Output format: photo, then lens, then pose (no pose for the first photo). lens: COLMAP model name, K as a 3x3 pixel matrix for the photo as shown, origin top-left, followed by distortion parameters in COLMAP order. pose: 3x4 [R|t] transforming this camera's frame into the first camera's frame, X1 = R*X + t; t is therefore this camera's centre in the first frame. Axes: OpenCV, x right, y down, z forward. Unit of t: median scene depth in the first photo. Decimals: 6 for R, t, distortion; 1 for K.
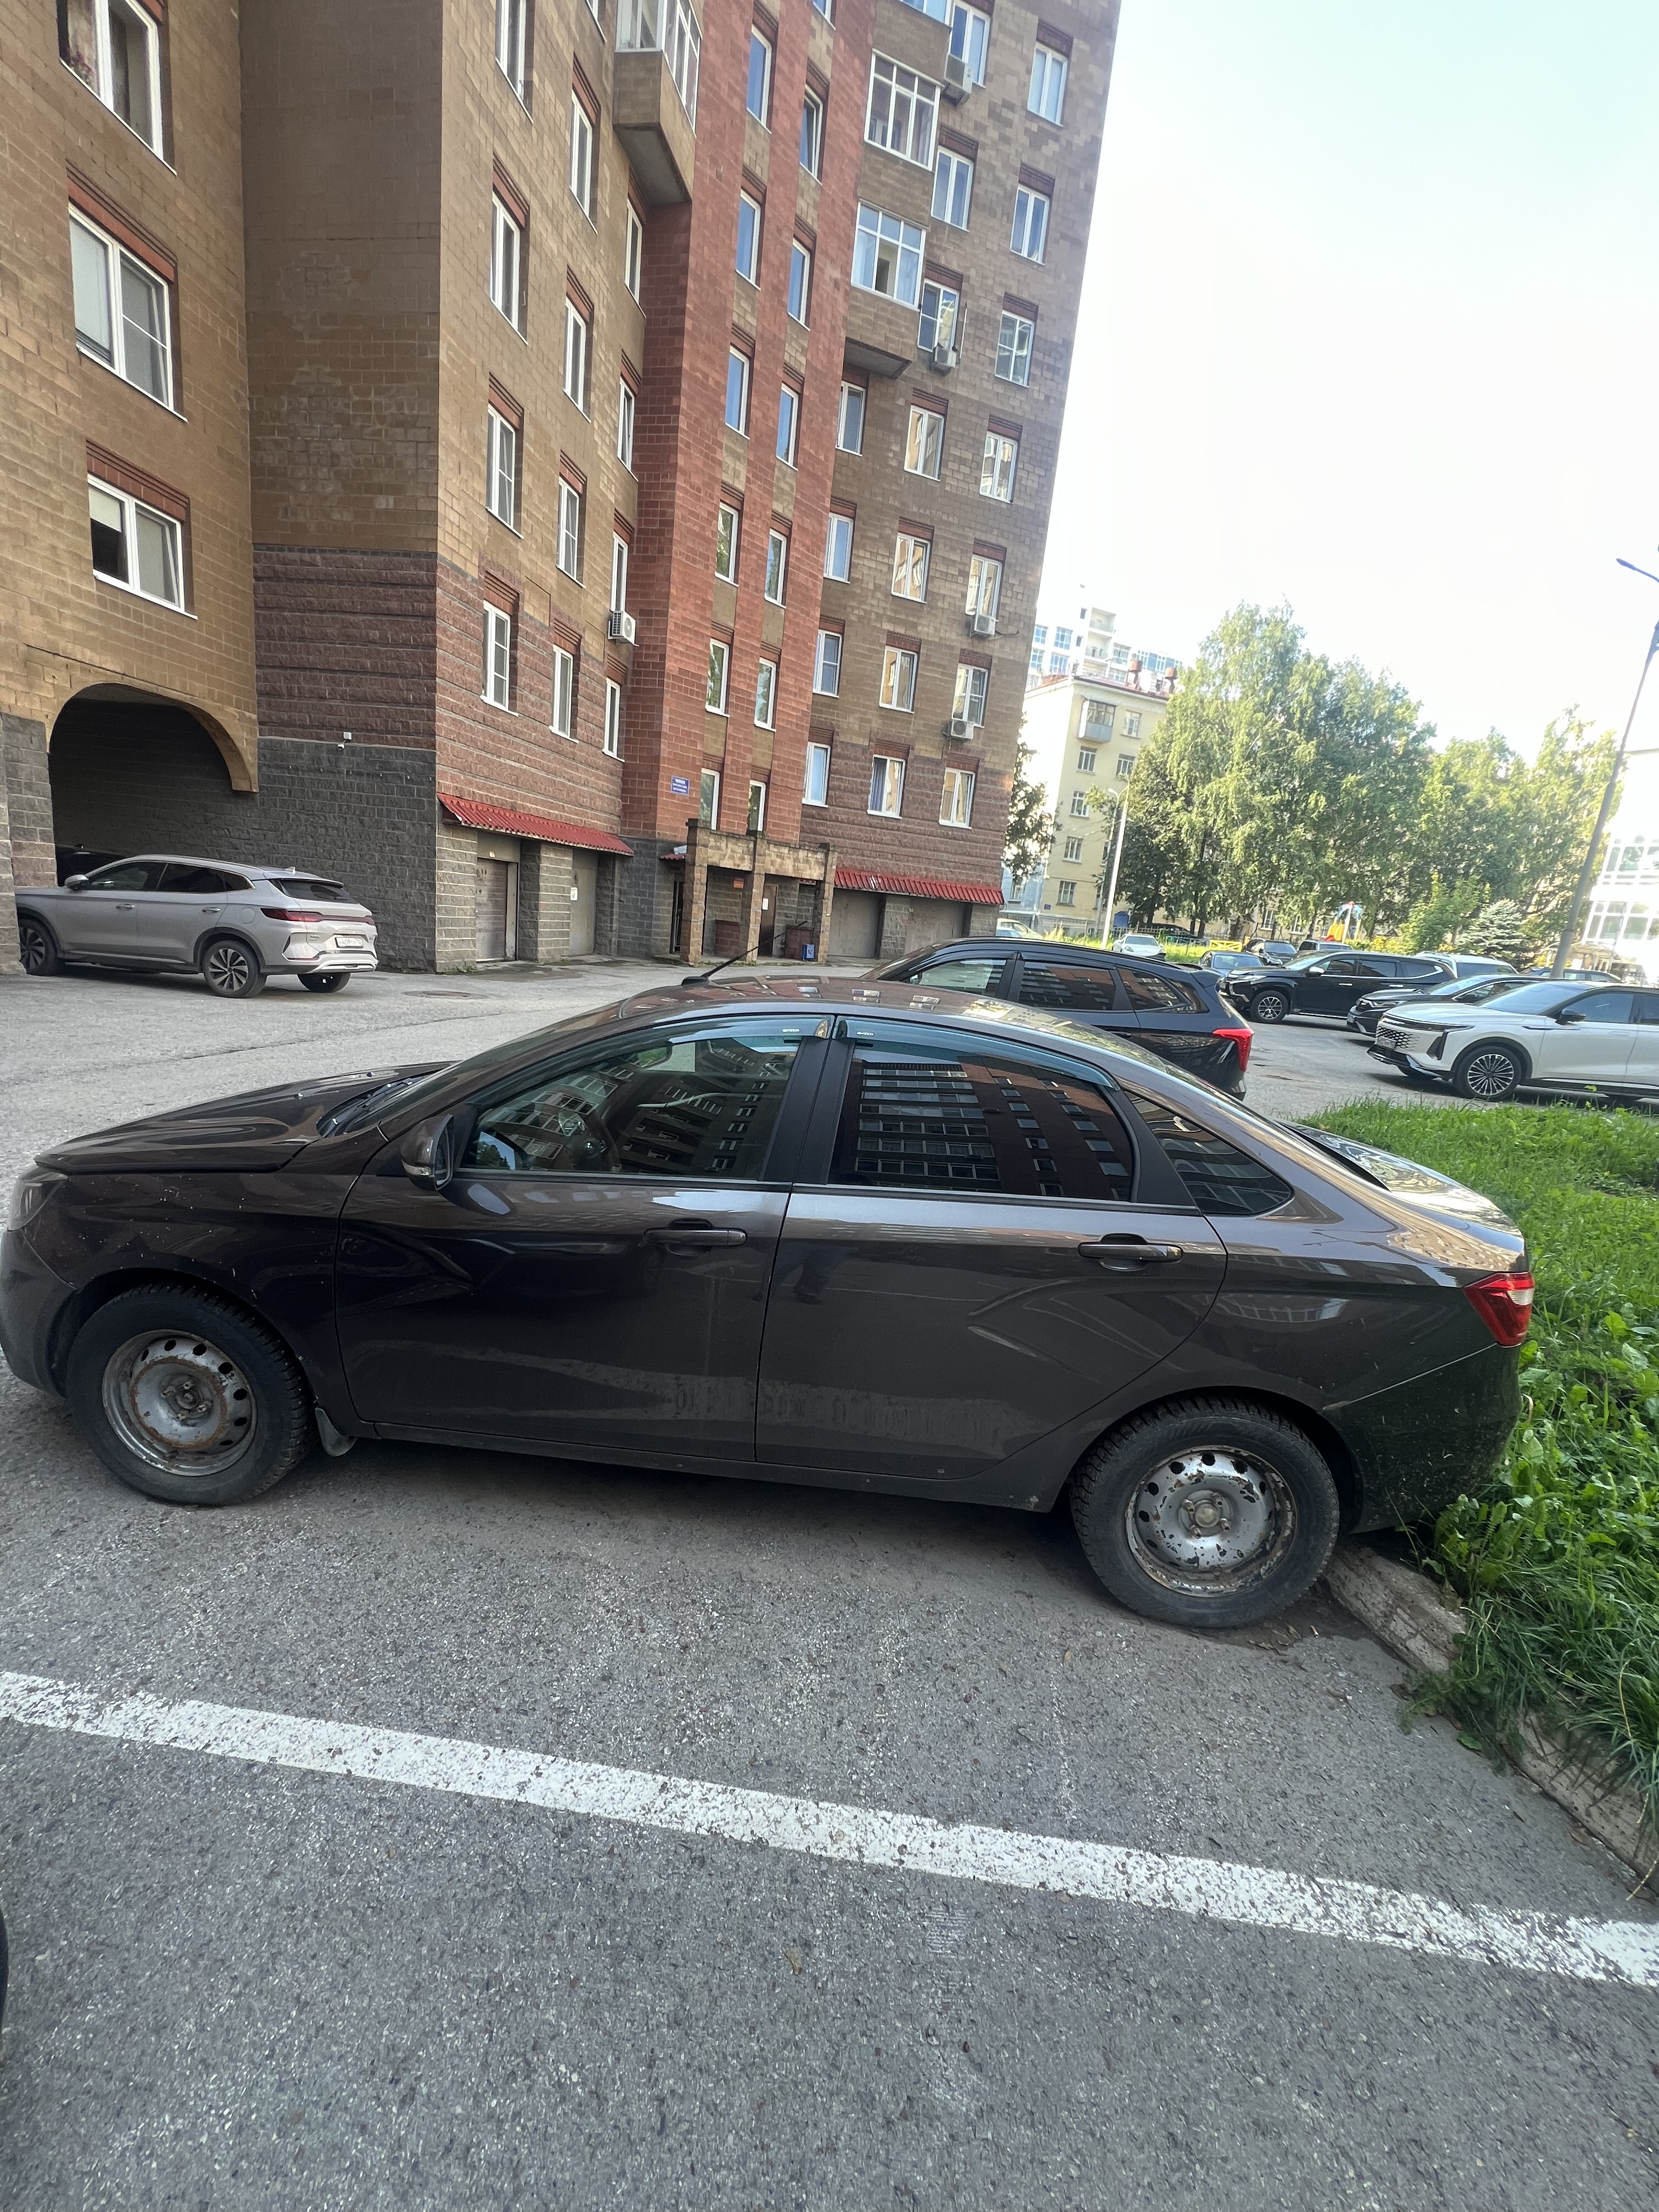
lens RADIAL K [[883.1, 0, 820.0], [0, 883.1, 1100.8], [0, 0, 1]] dist [-0.003206, -0.000197]
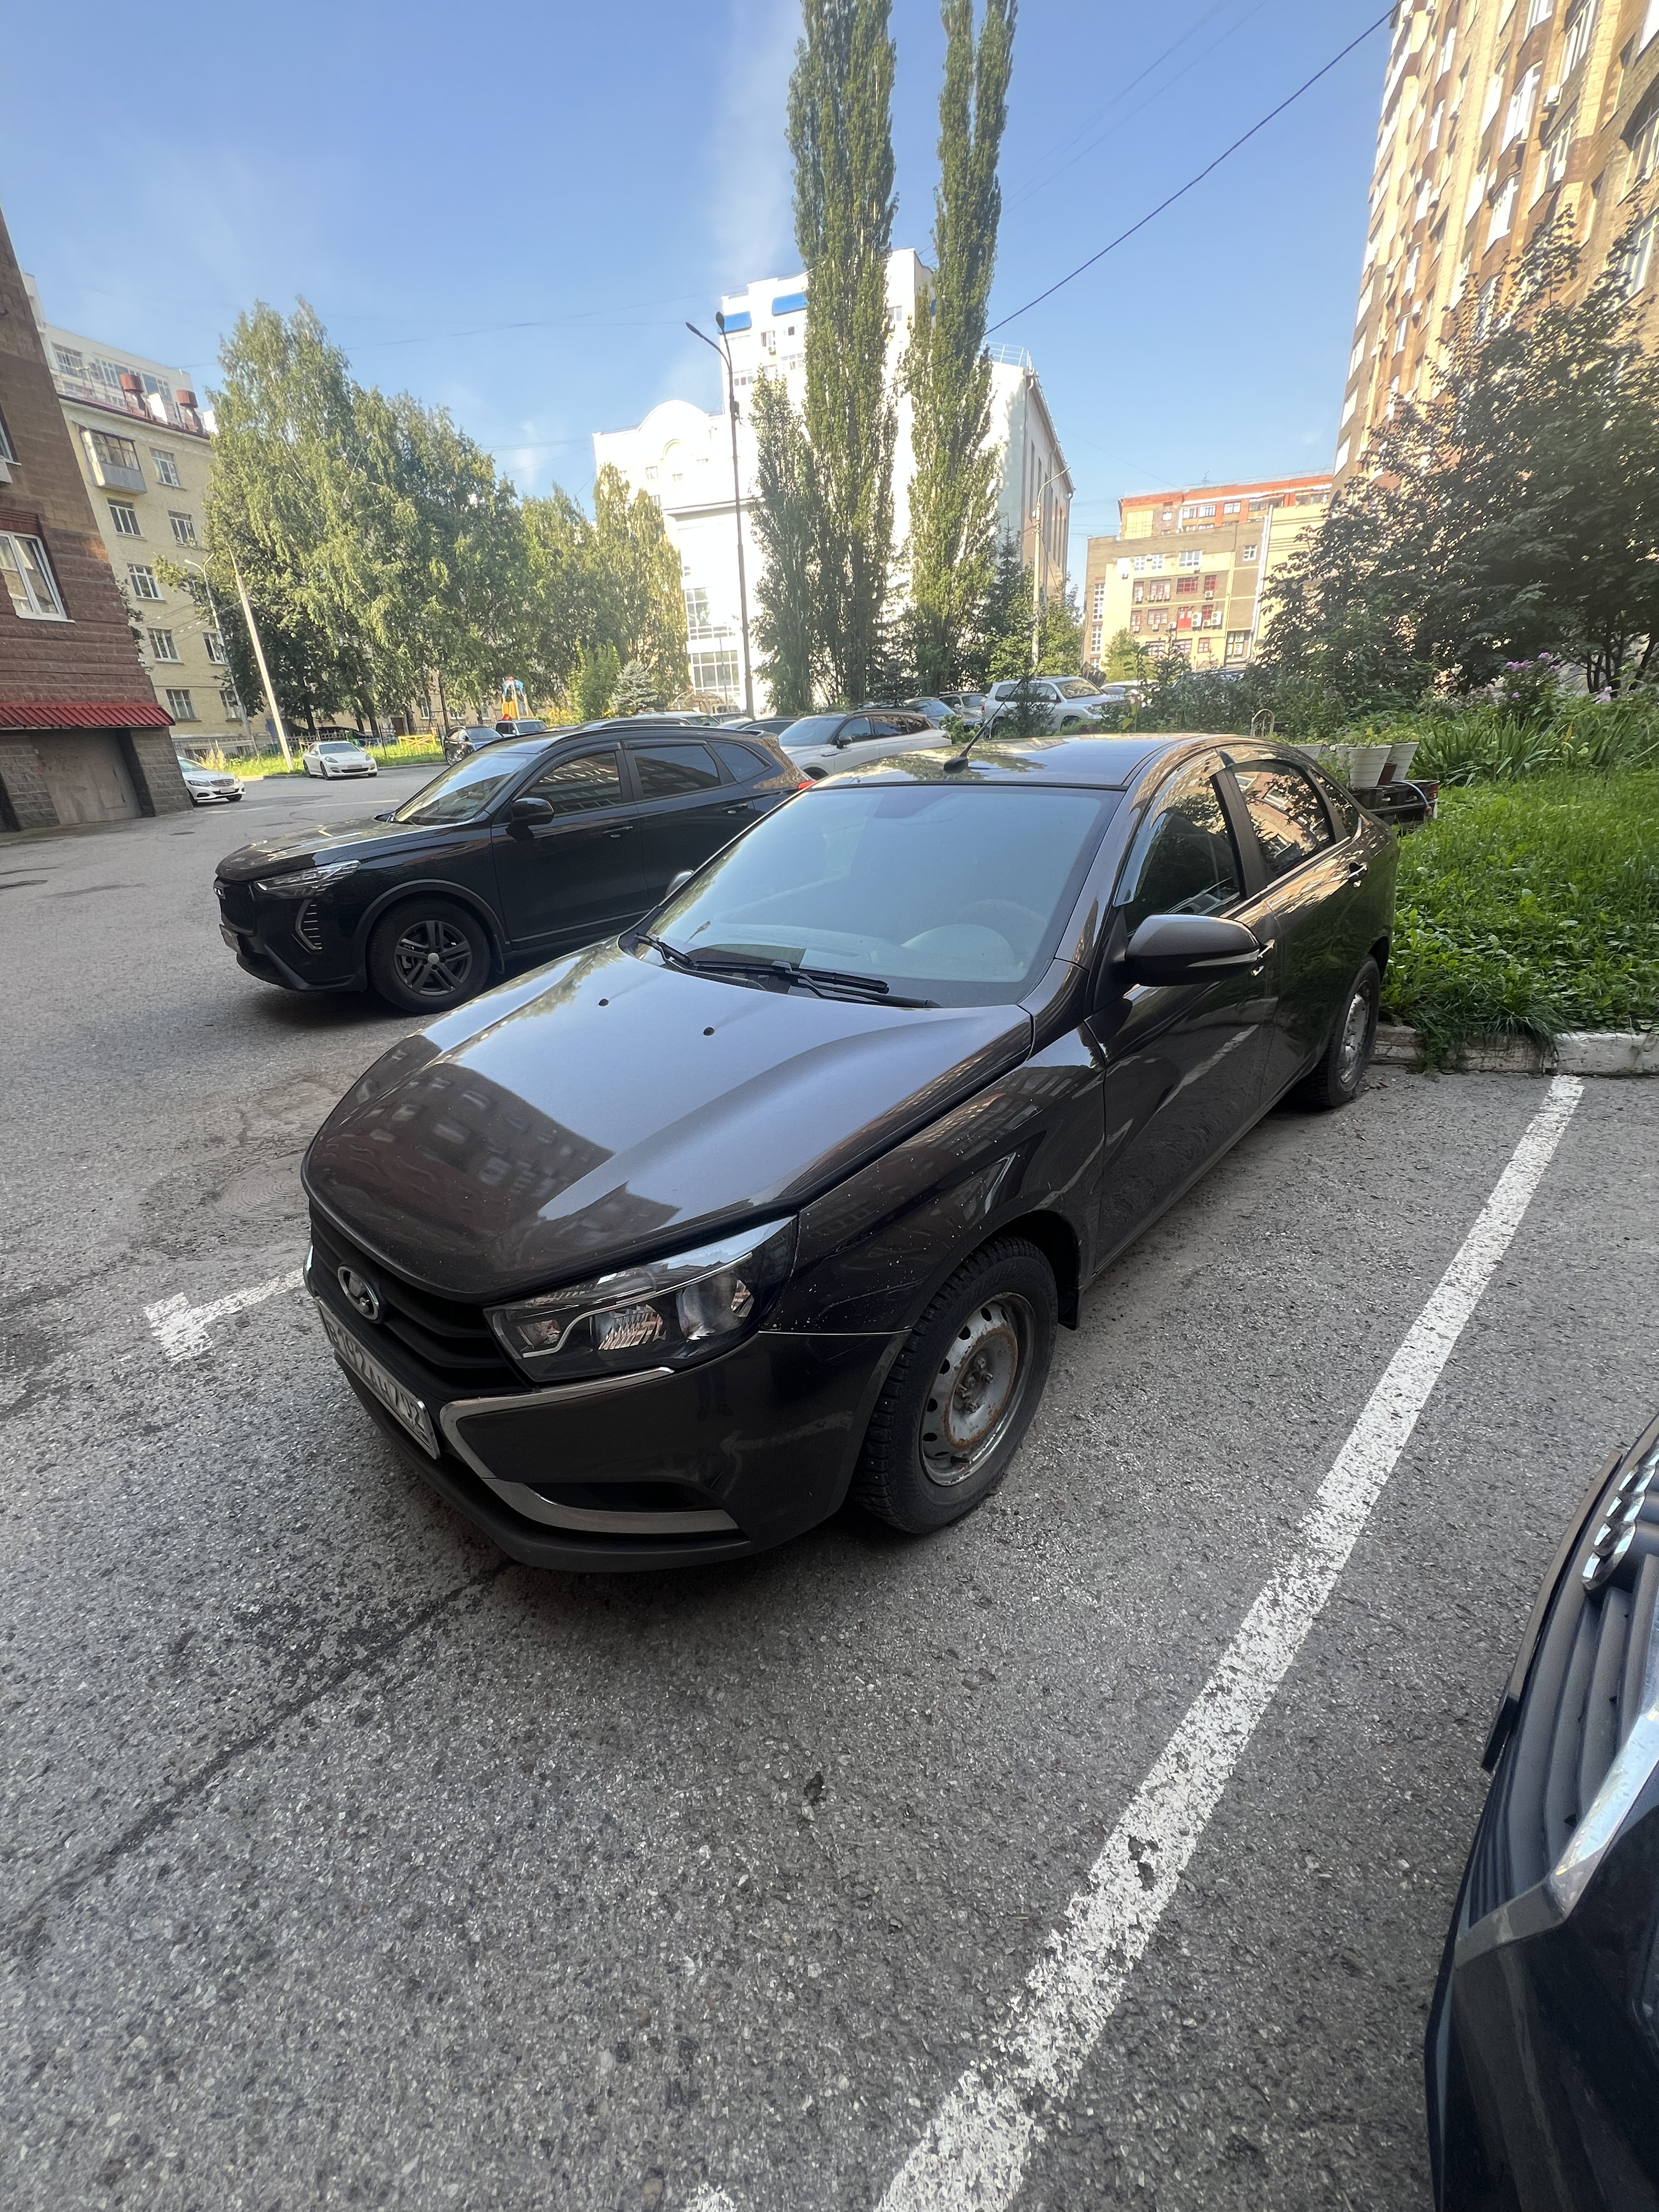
lens RADIAL K [[884.7, 0, 829.5], [0, 884.7, 1106.0], [0, 0, 1]] dist [-0.002564, -0.000041]
pose [[0.623717, -0.424007, 0.656655, -0.242922], [0.273319, 0.905361, 0.324990, -0.037707], [-0.732307, -0.023225, 0.680578, 0.110267]]
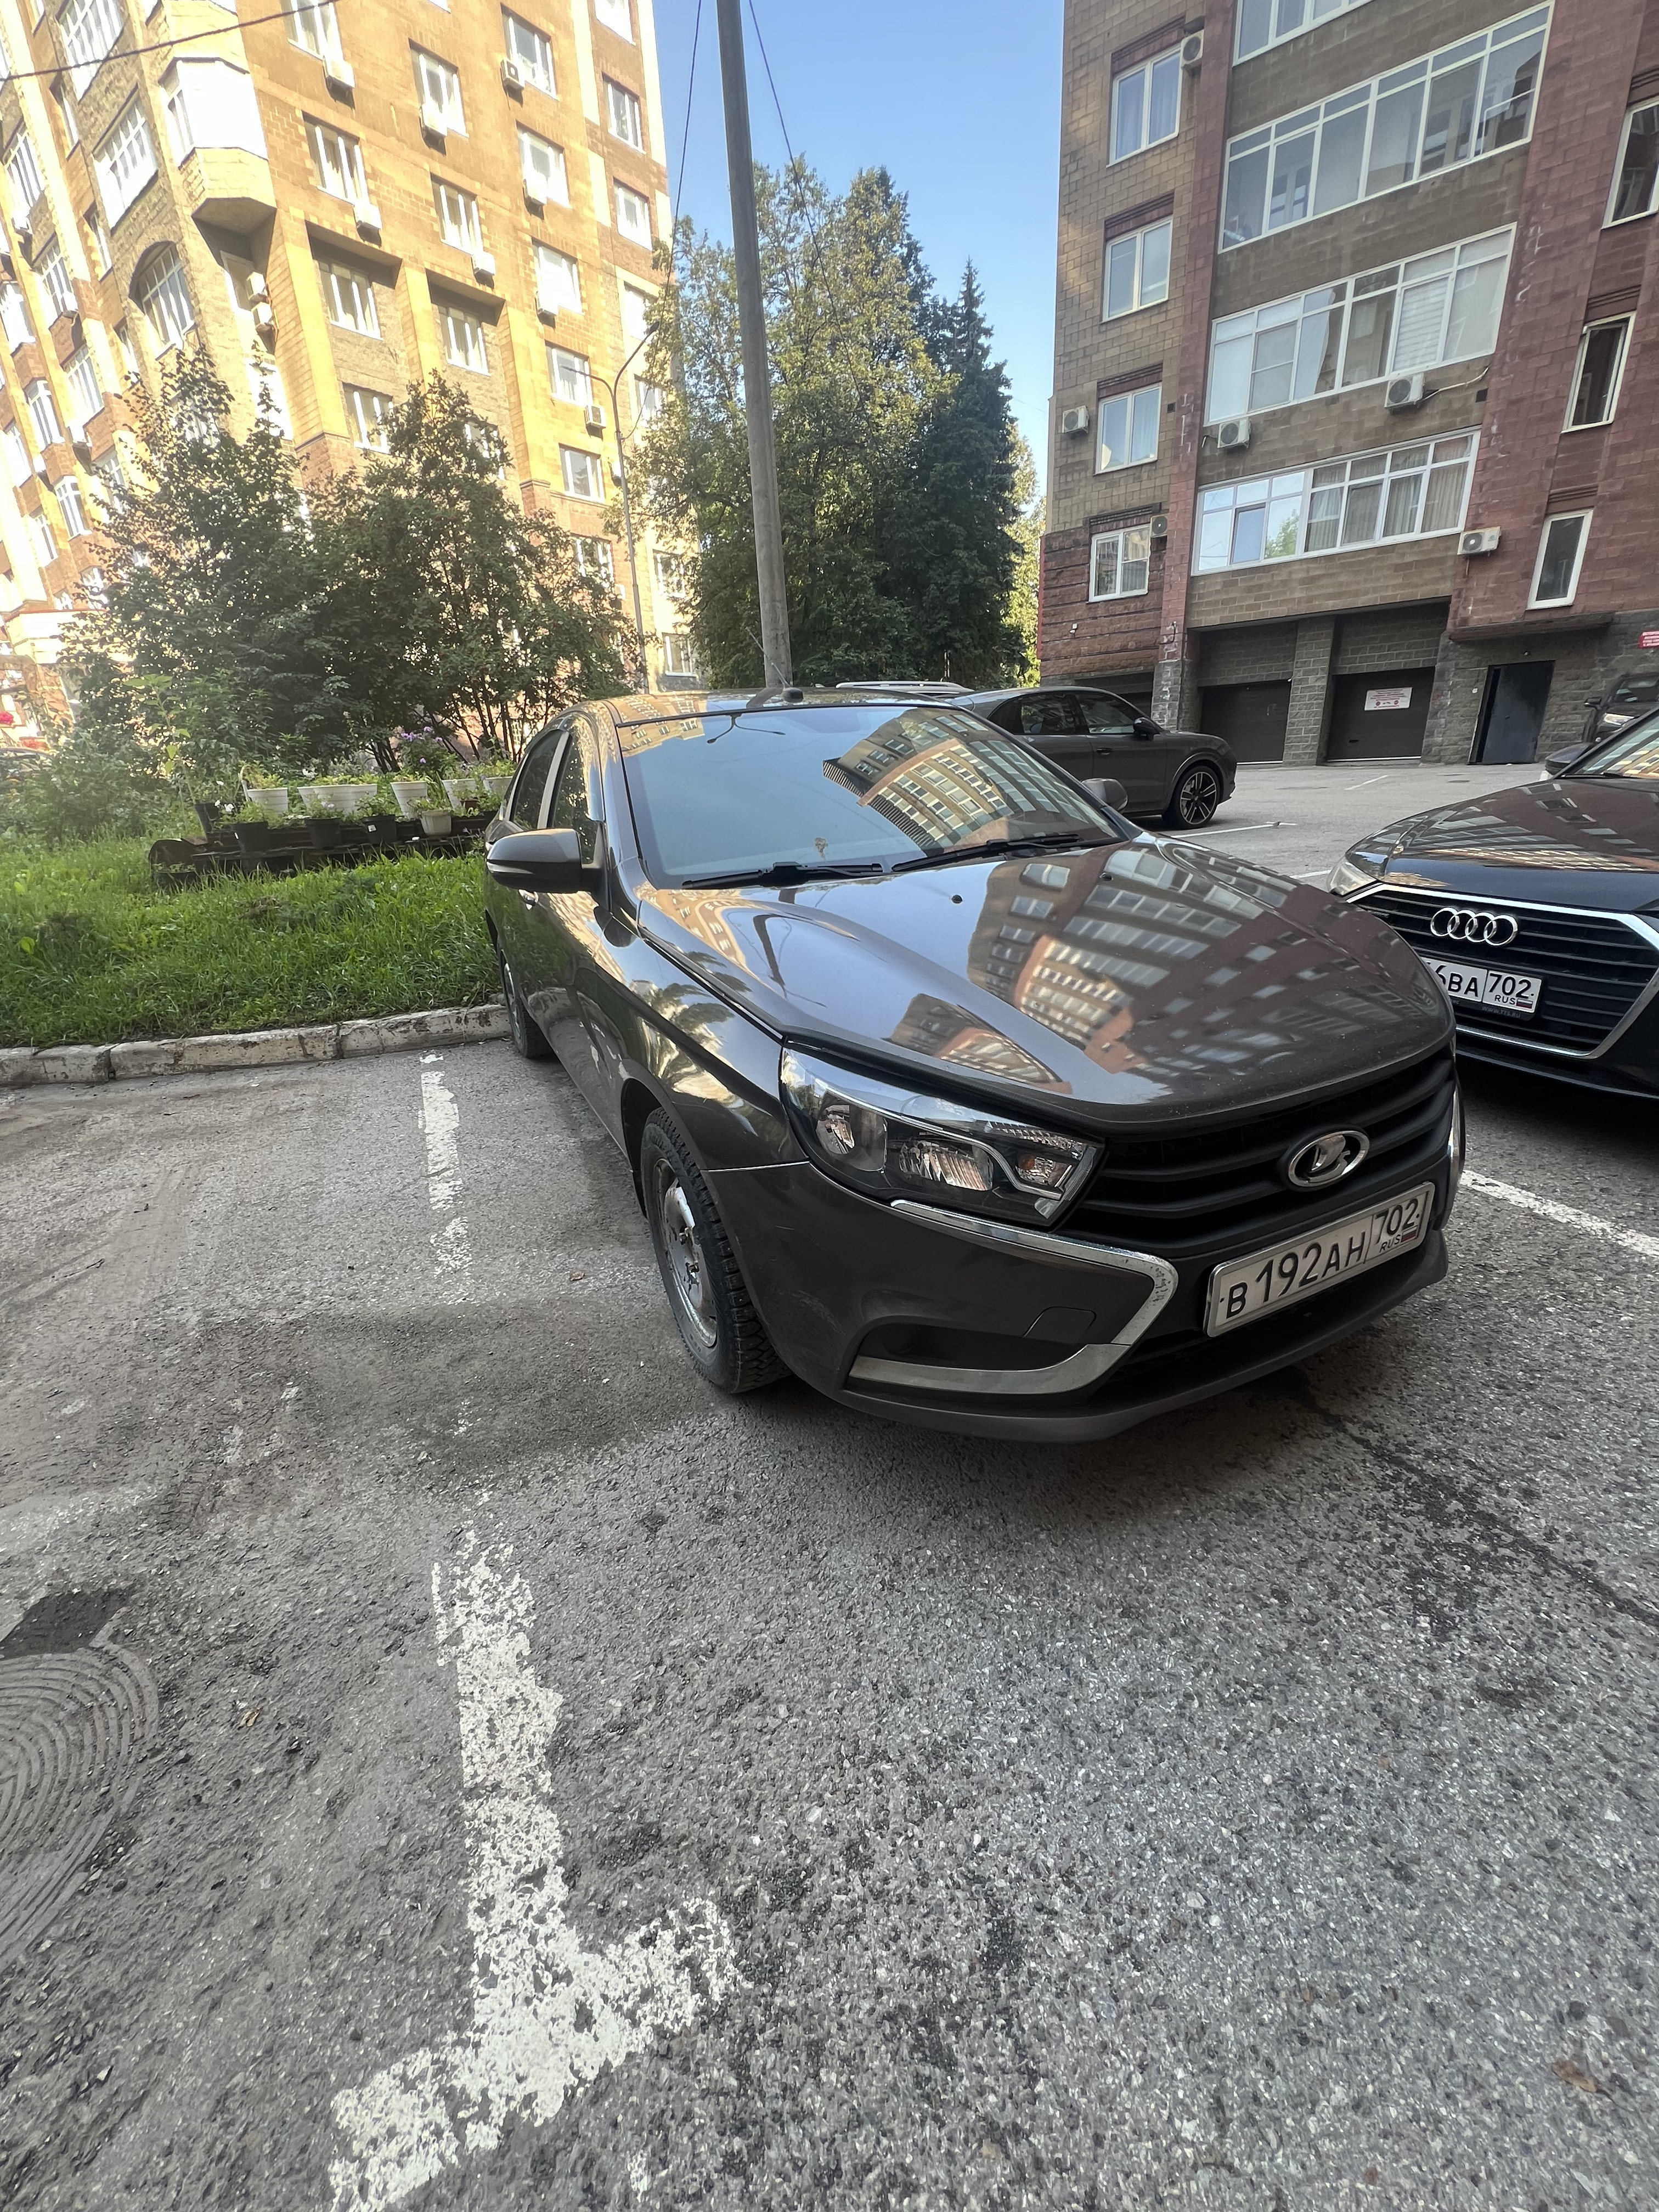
lens RADIAL K [[884.7, 0, 829.5], [0, 884.7, 1106.0], [0, 0, 1]] dist [-0.002564, -0.000041]
pose [[-0.507767, -0.383960, 0.771199, -0.264658], [0.182308, 0.827023, 0.531787, -0.066901], [-0.841984, 0.410619, -0.349936, 0.357046]]
